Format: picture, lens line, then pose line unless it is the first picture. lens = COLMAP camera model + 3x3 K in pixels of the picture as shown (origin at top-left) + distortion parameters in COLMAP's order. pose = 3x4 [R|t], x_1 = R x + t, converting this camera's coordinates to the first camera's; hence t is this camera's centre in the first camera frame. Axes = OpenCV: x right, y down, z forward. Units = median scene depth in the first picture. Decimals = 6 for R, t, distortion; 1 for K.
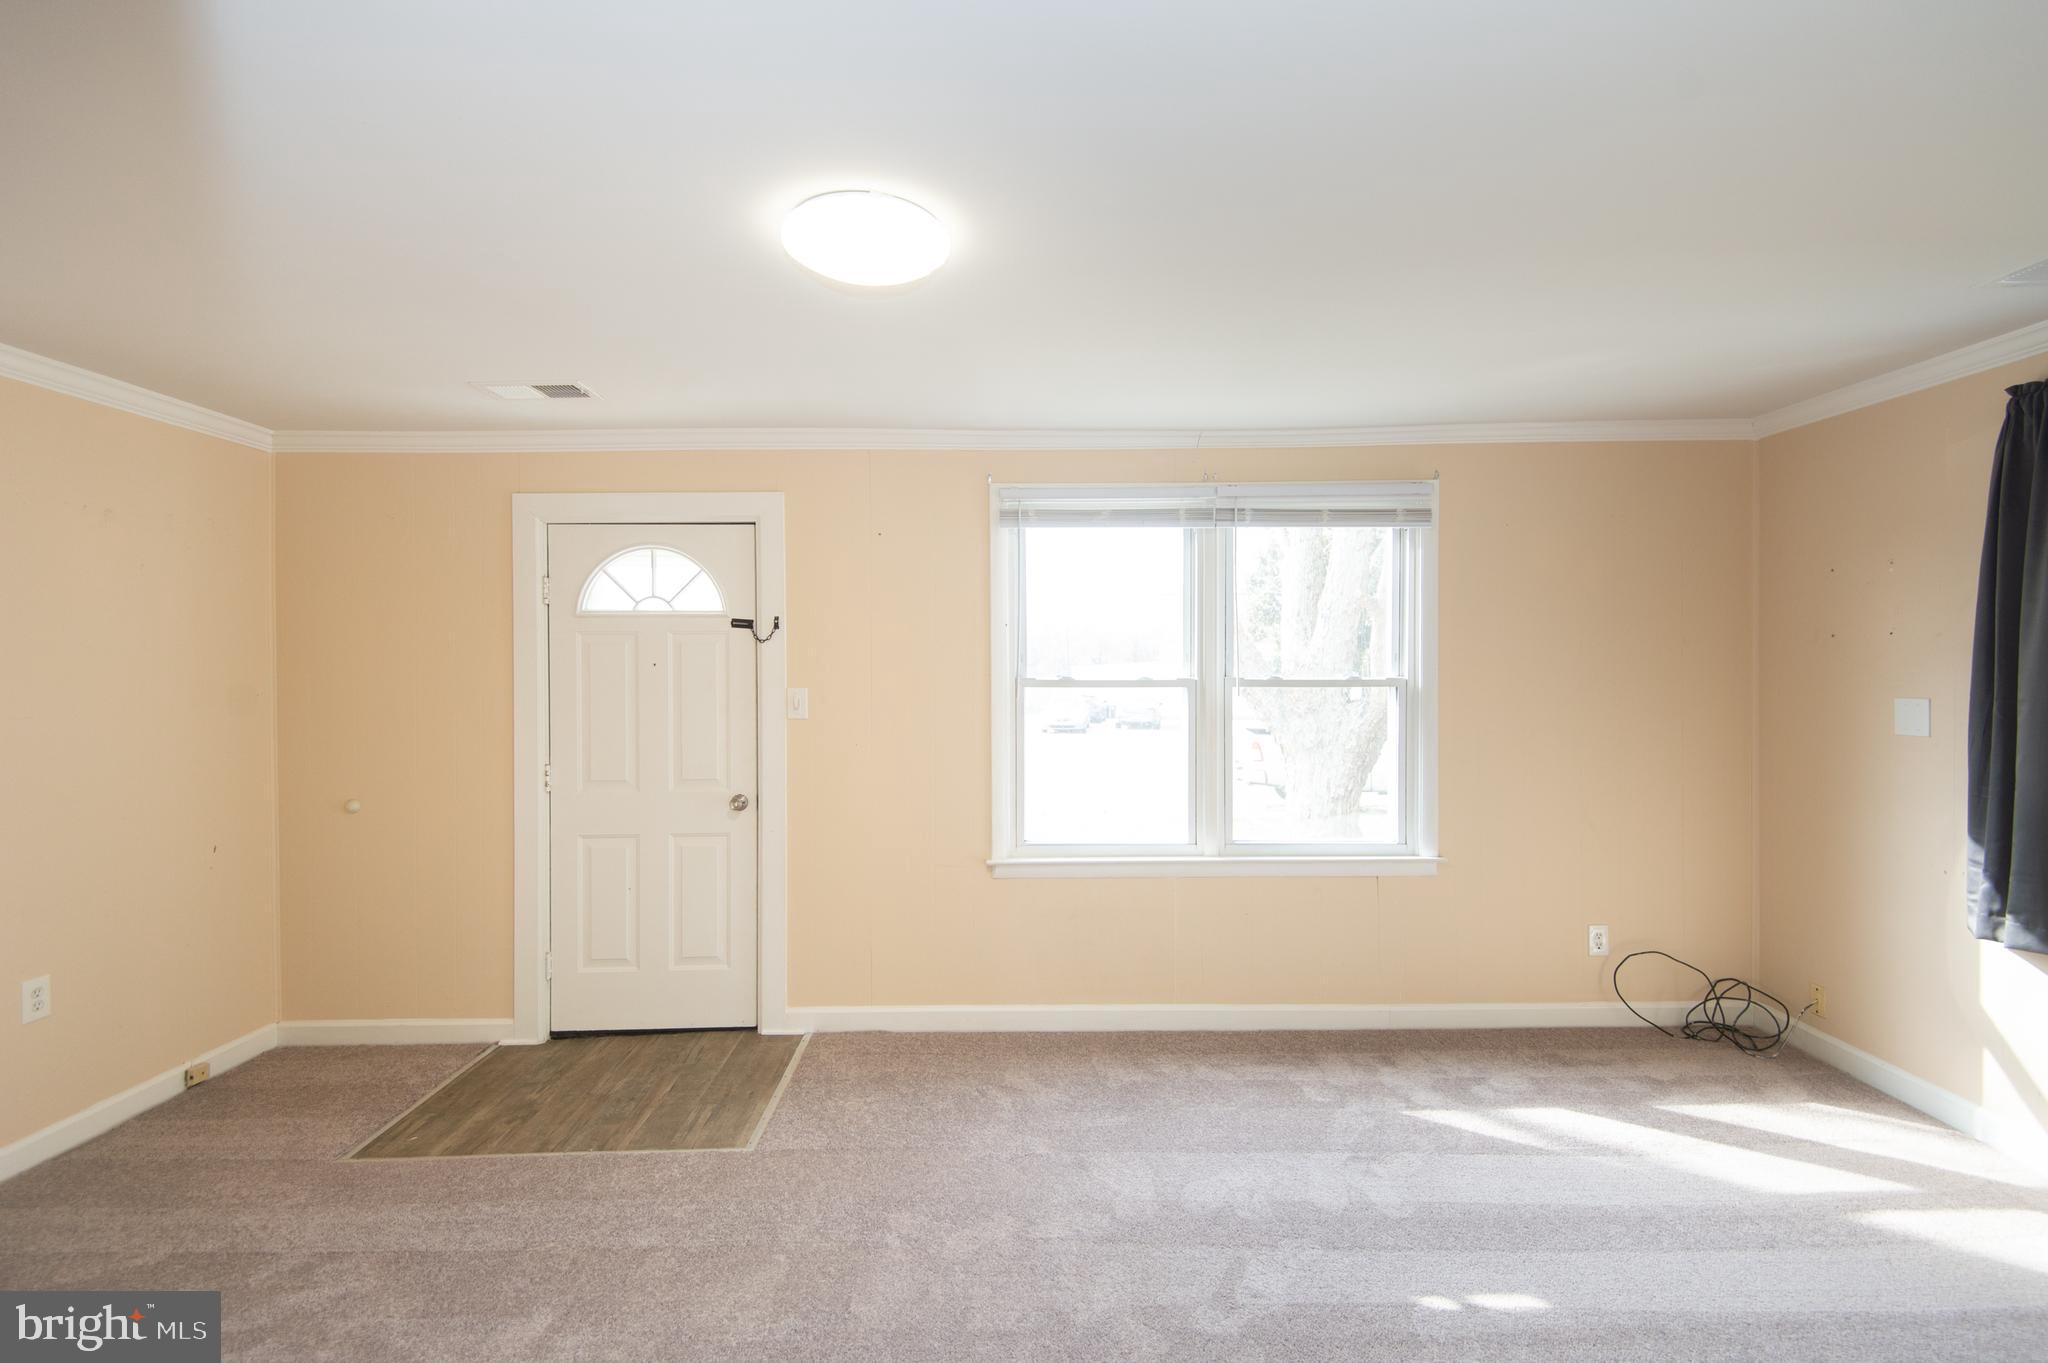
lens RADIAL K [[952.6, 0, 1026.0], [0, 952.6, 674.0], [0, 0, 1]] dist [0.028513, -0.015434]
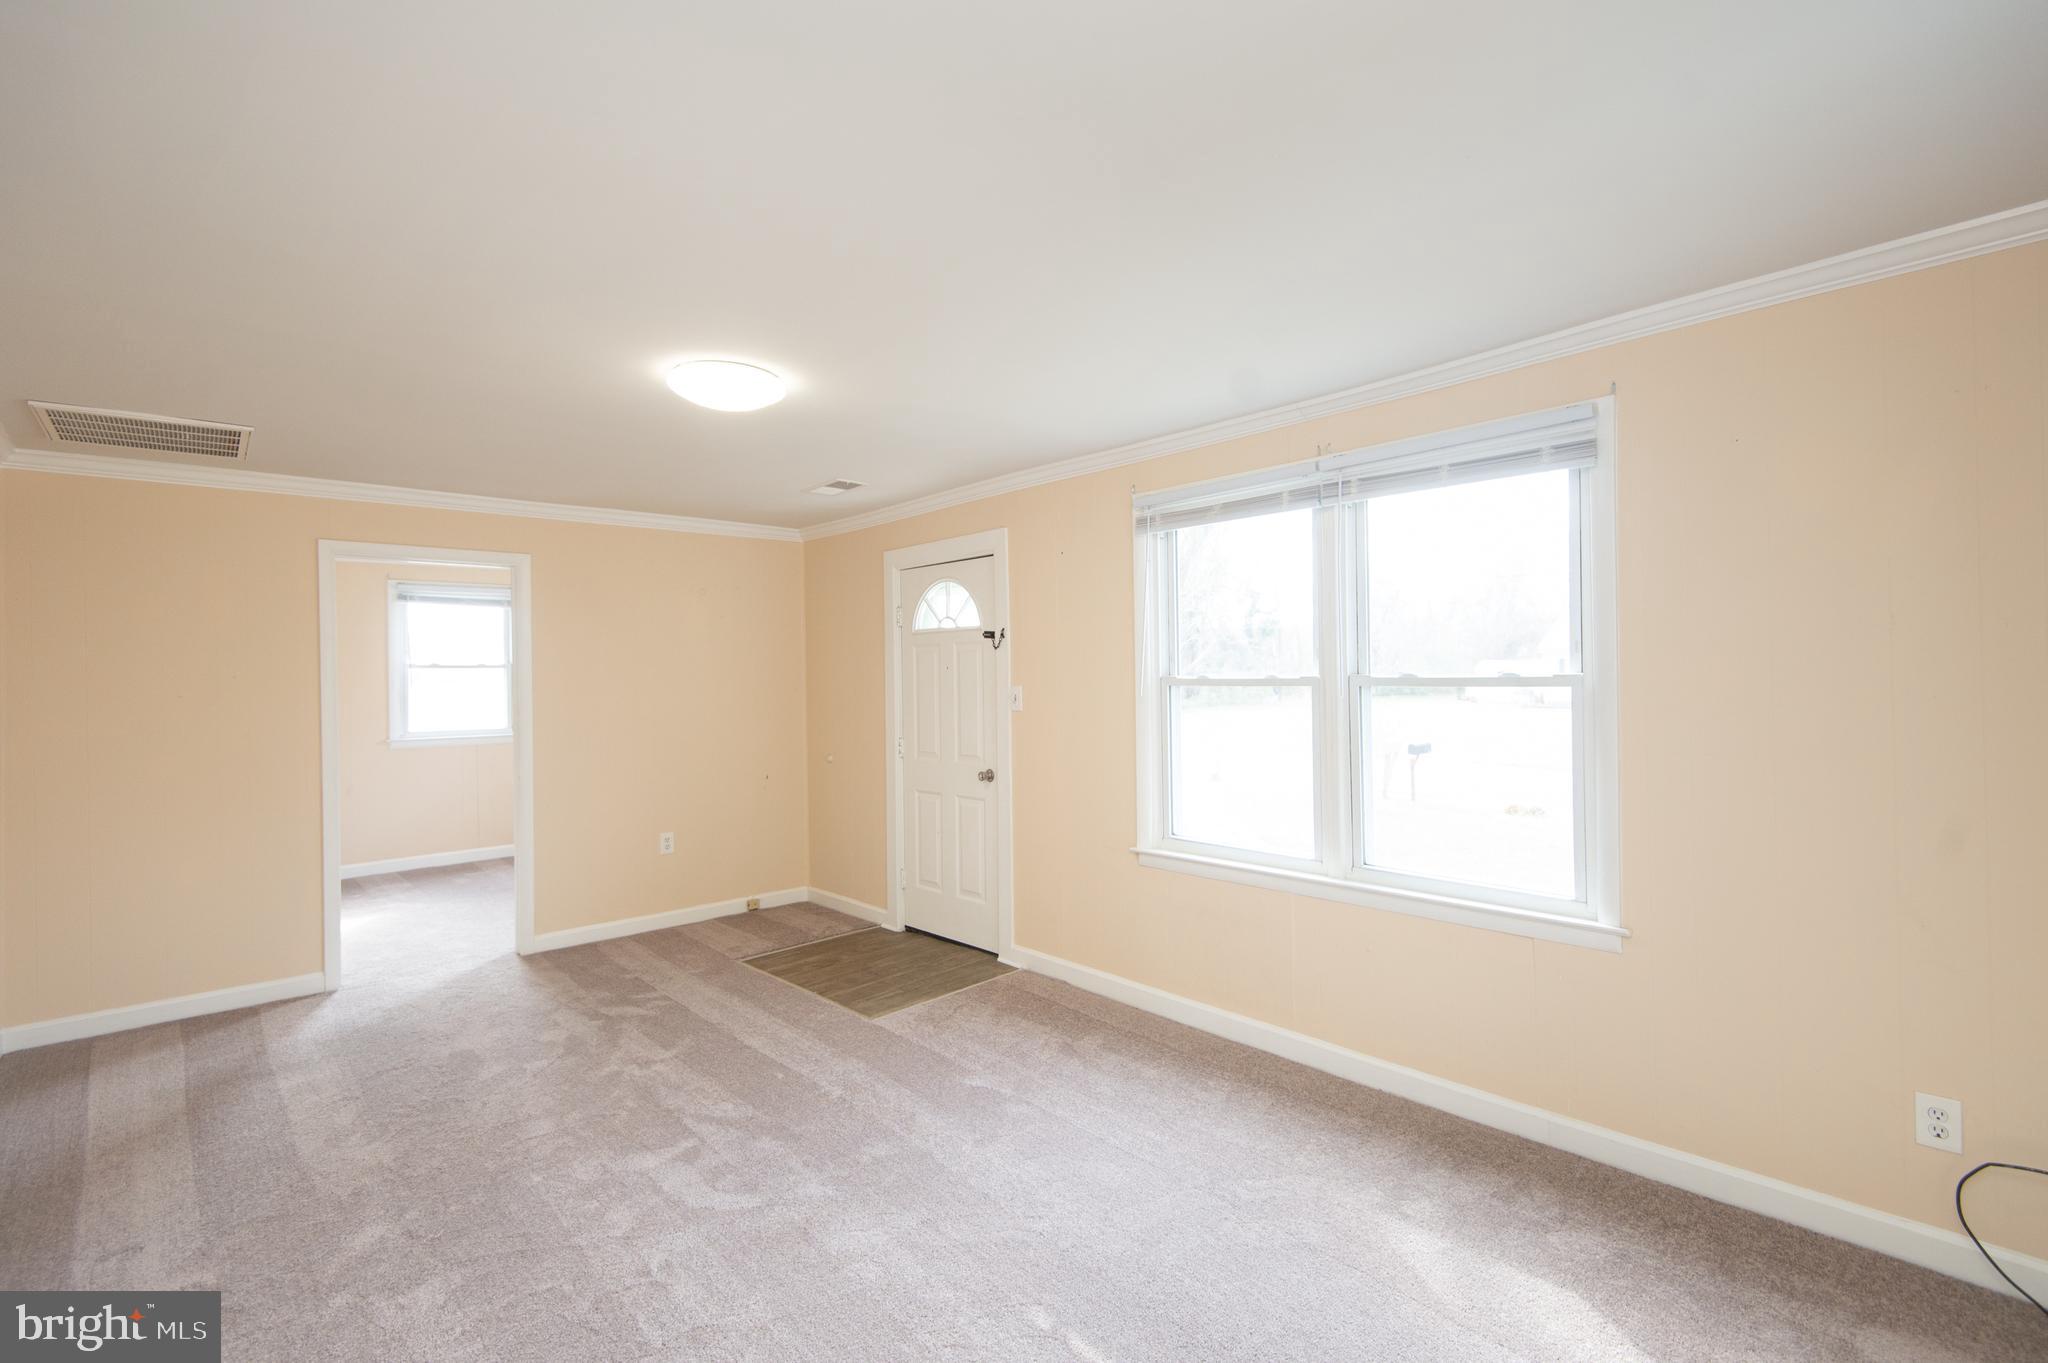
lens RADIAL K [[933.7, 0, 1024.6], [0, 933.7, 676.2], [0, 0, 1]] dist [0.025455, -0.014690]
pose [[0.663480, -0.004562, -0.748180, 0.667941], [0.009704, 0.999950, 0.002508, -0.000287], [0.748131, -0.008924, 0.663491, 0.213432]]
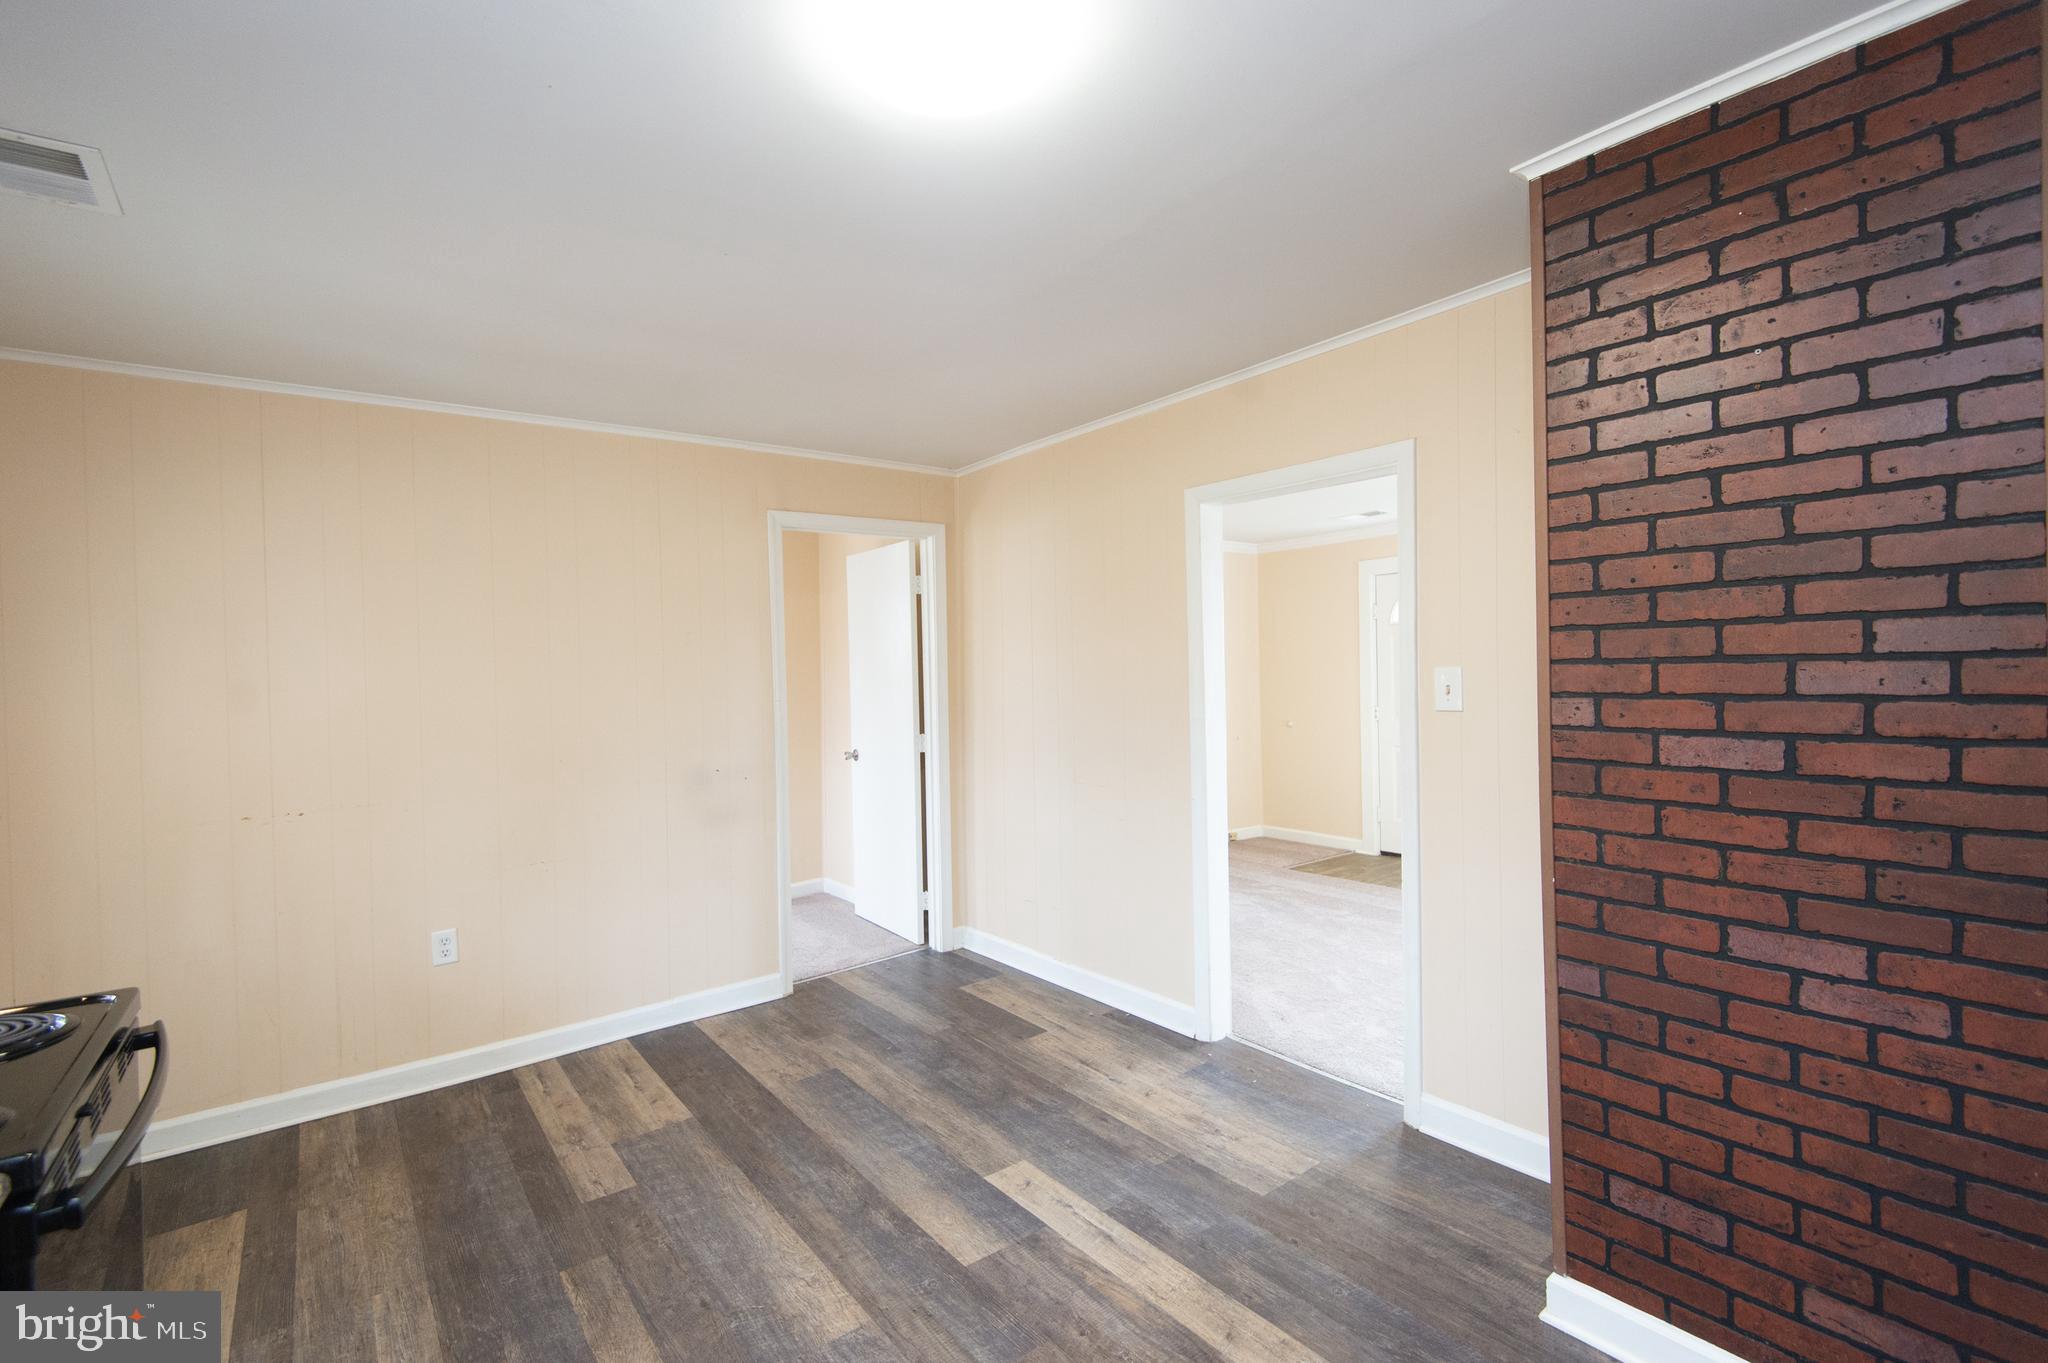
lens RADIAL K [[933.7, 0, 1024.6], [0, 933.7, 676.2], [0, 0, 1]] dist [0.025455, -0.014690]
pose [[0.603797, -0.011997, -0.797047, 0.533497], [0.025081, 0.999678, 0.003952, 0.012806], [0.796743, -0.022377, 0.603904, -0.628804]]
